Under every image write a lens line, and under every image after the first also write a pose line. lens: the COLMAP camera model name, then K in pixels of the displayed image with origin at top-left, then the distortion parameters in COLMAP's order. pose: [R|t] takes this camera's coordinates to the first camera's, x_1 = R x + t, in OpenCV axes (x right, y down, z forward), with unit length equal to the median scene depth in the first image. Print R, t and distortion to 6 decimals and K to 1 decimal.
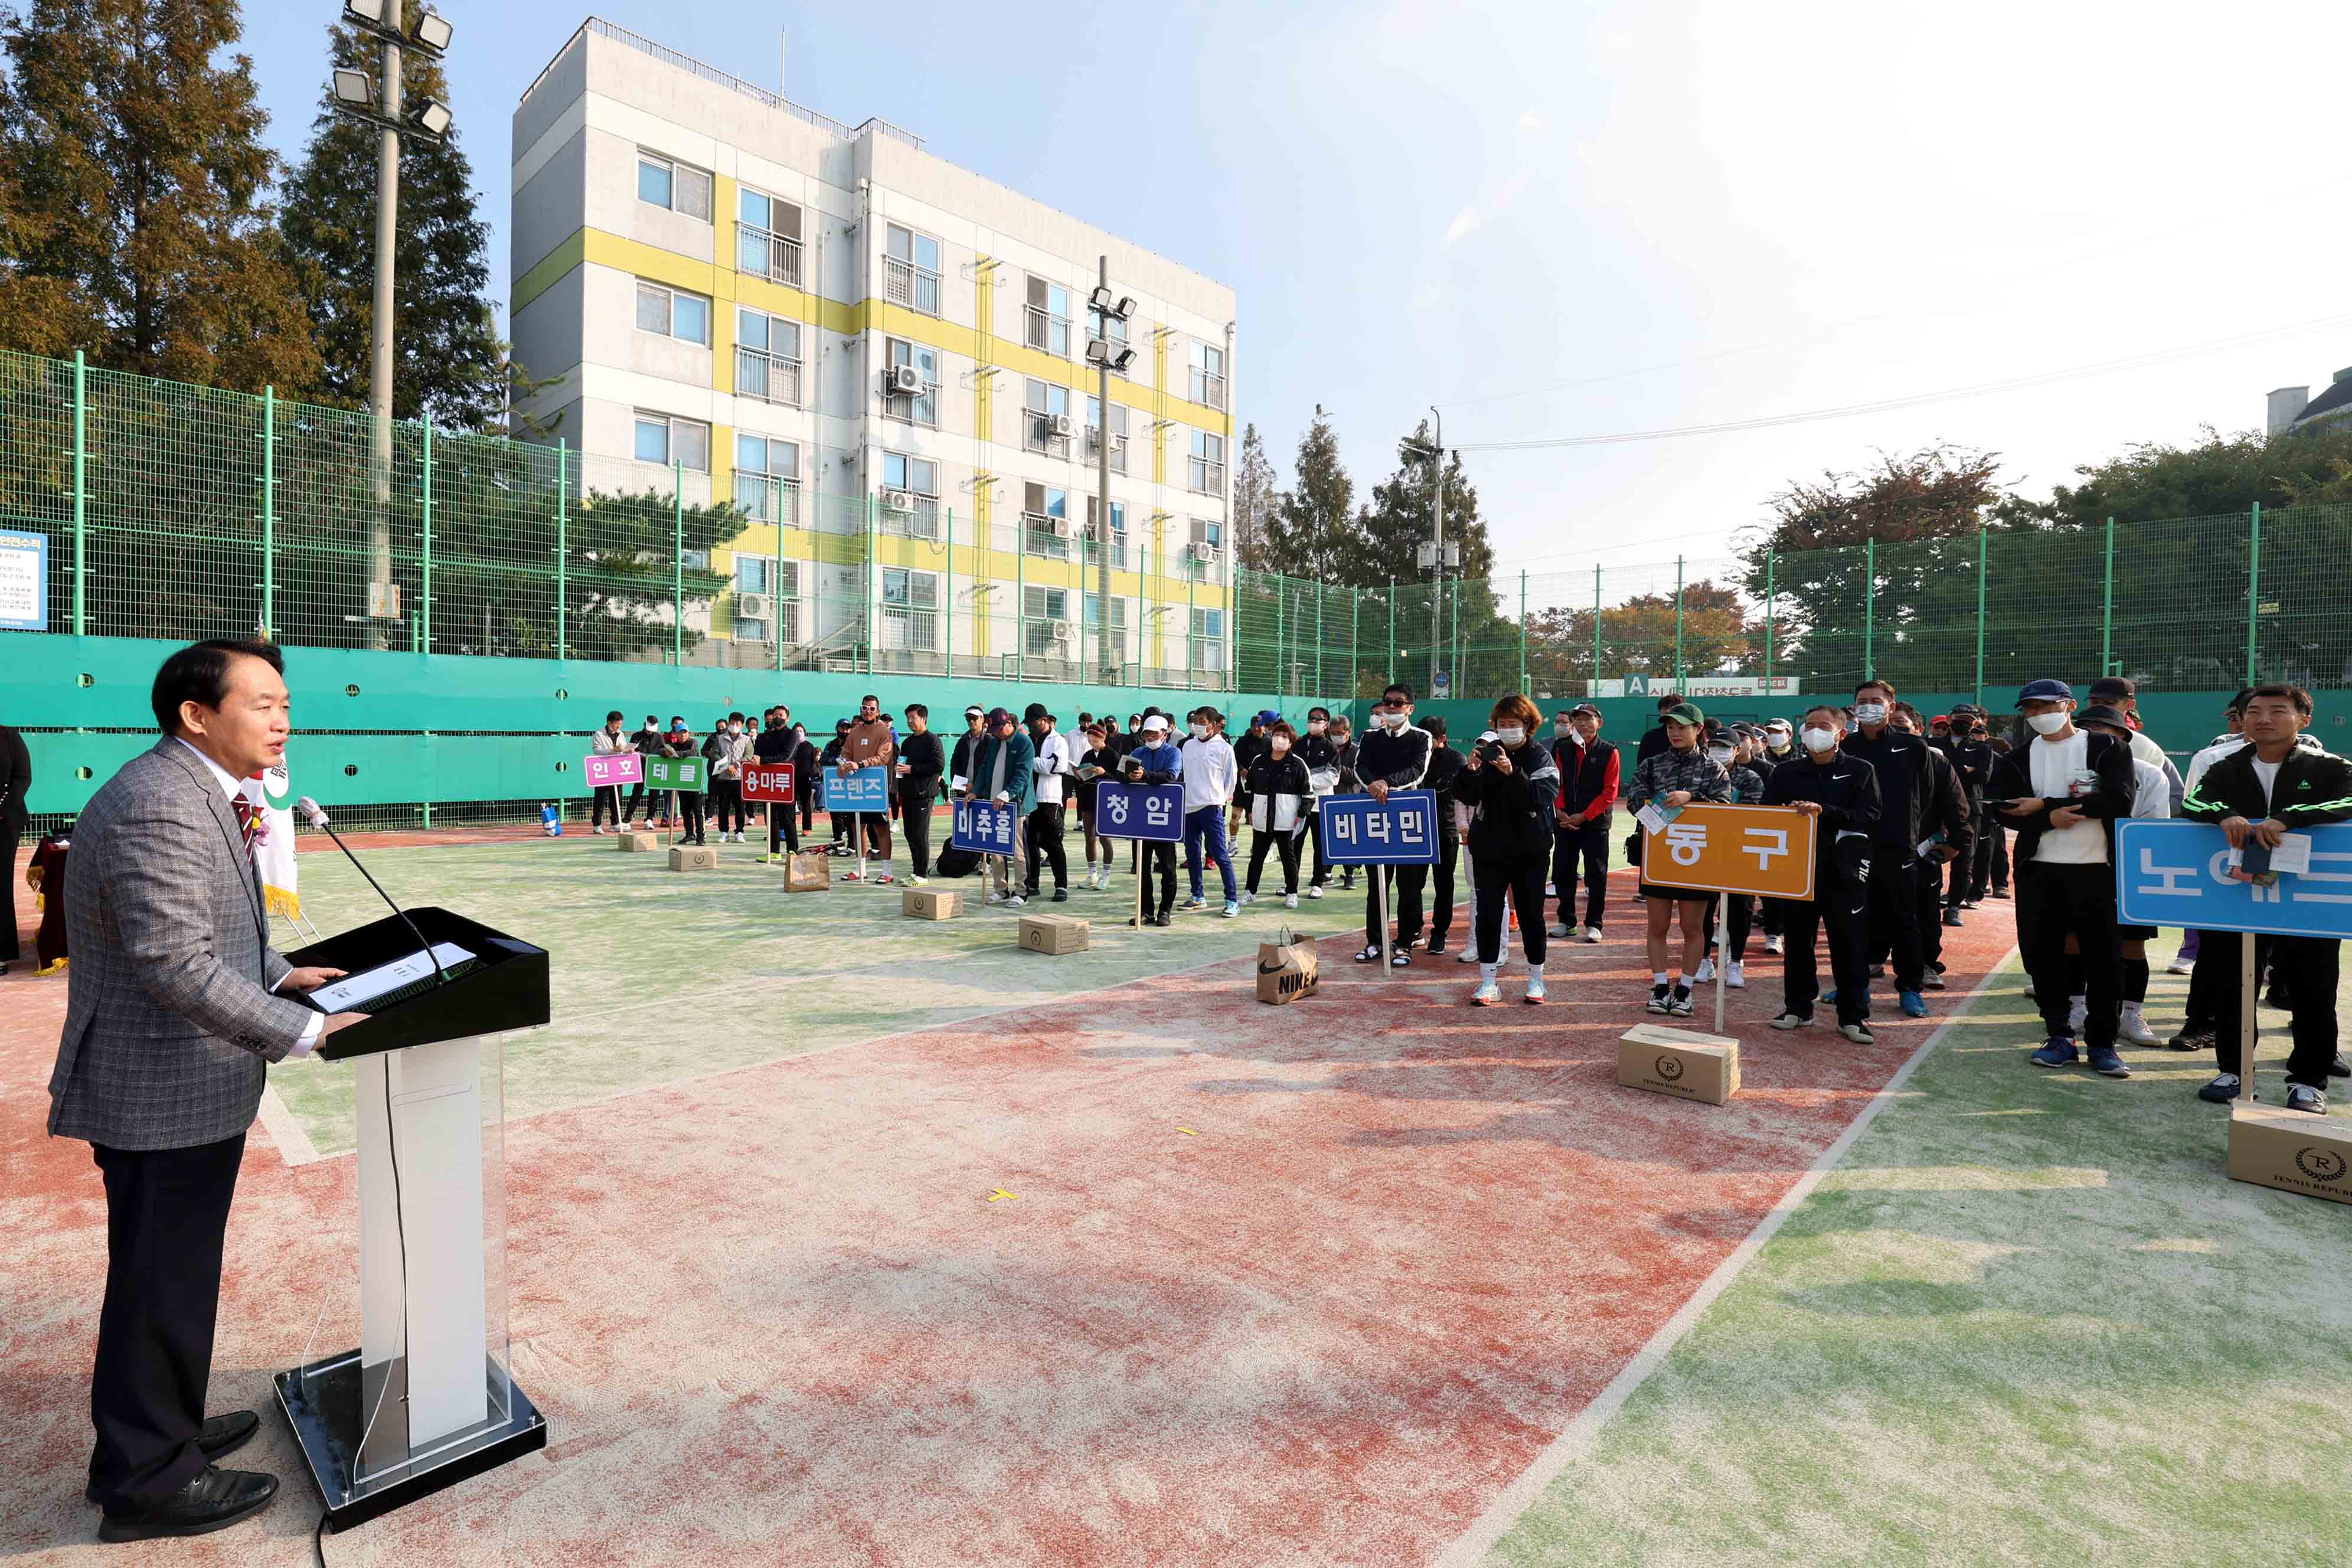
lens RADIAL K [[1072.0, 0, 1173.4], [0, 1072.0, 757.1], [0, 0, 1]] dist [-0.018698, 0.000041]
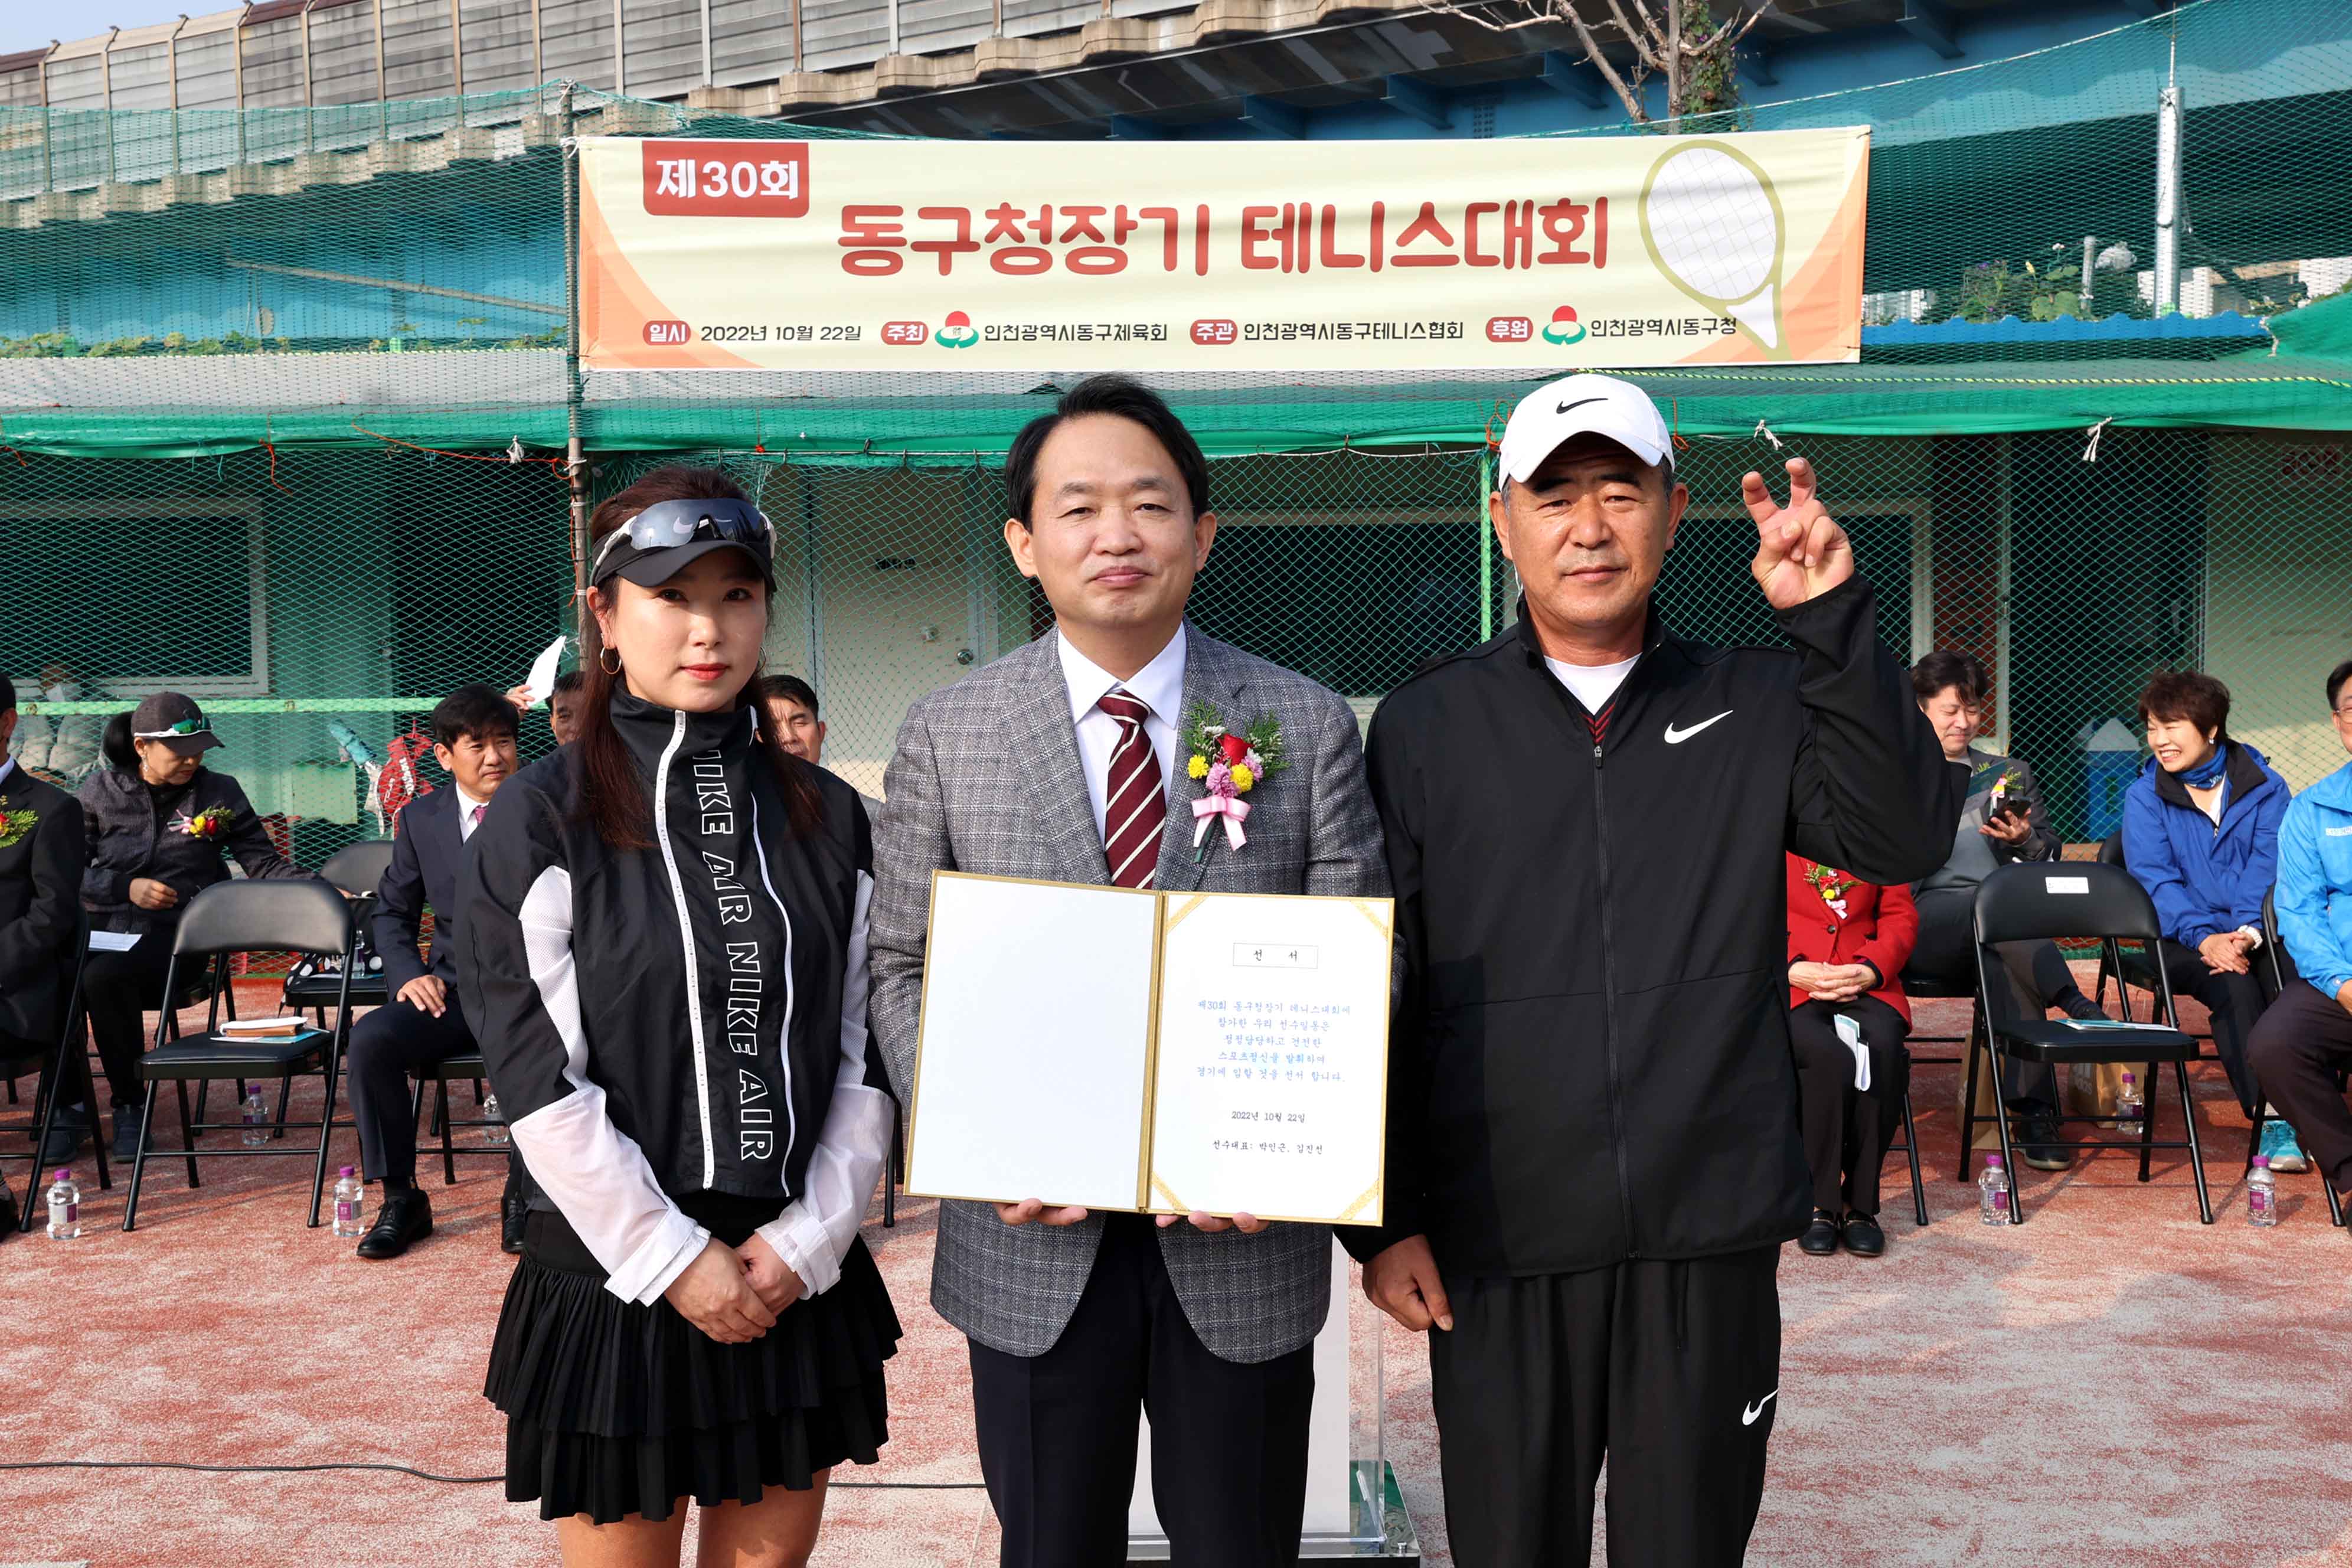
lens RADIAL K [[2335.4, 0, 1143.6], [0, 2335.4, 690.7], [0, 0, 1]] dist [0.046914, 0.039396]
pose [[-0.741207, 0.029230, -0.670639, 0.079953], [-0.010106, 0.998452, 0.054687, -0.012161], [0.671200, 0.047312, -0.739765, 0.417680]]
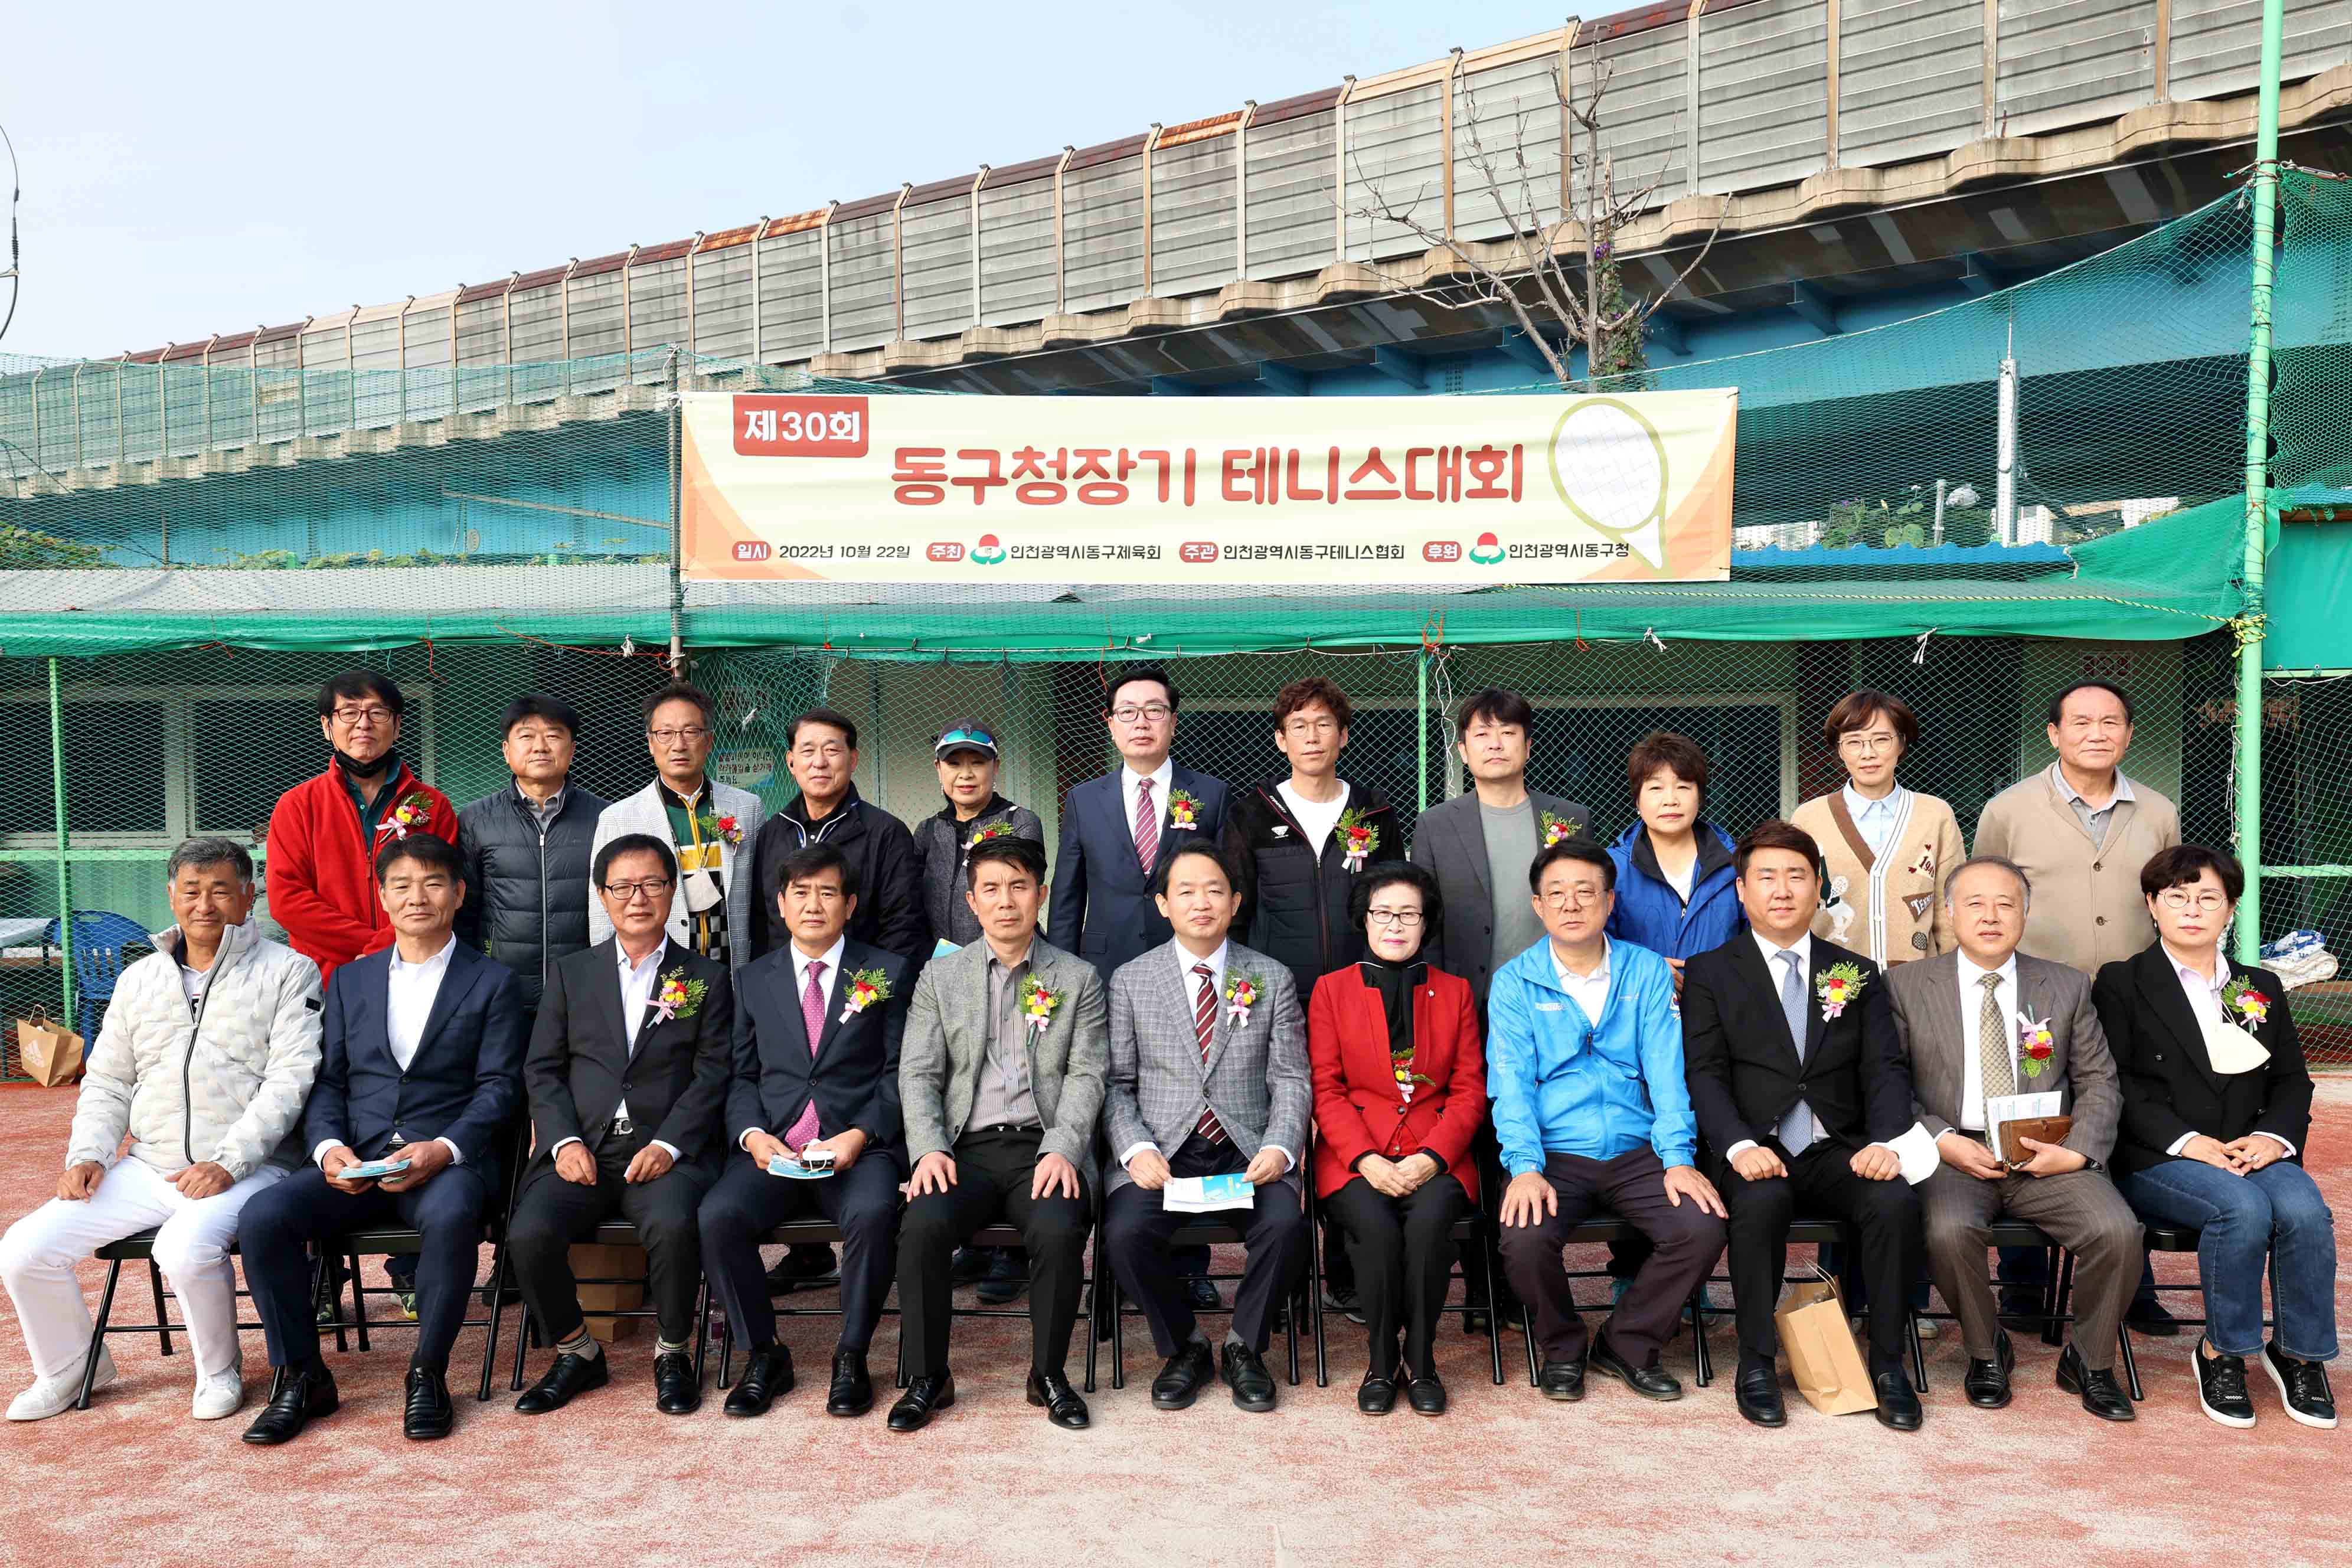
lens RADIAL K [[1900.0, 0, 1170.4], [0, 1900.0, 806.6], [0, 0, 1]] dist [0.019018, 0.051388]
pose [[-0.749970, 0.011628, -0.661370, 0.058532], [-0.016461, 0.999208, 0.036233, -0.013651], [0.661267, 0.038060, -0.749184, 0.424886]]
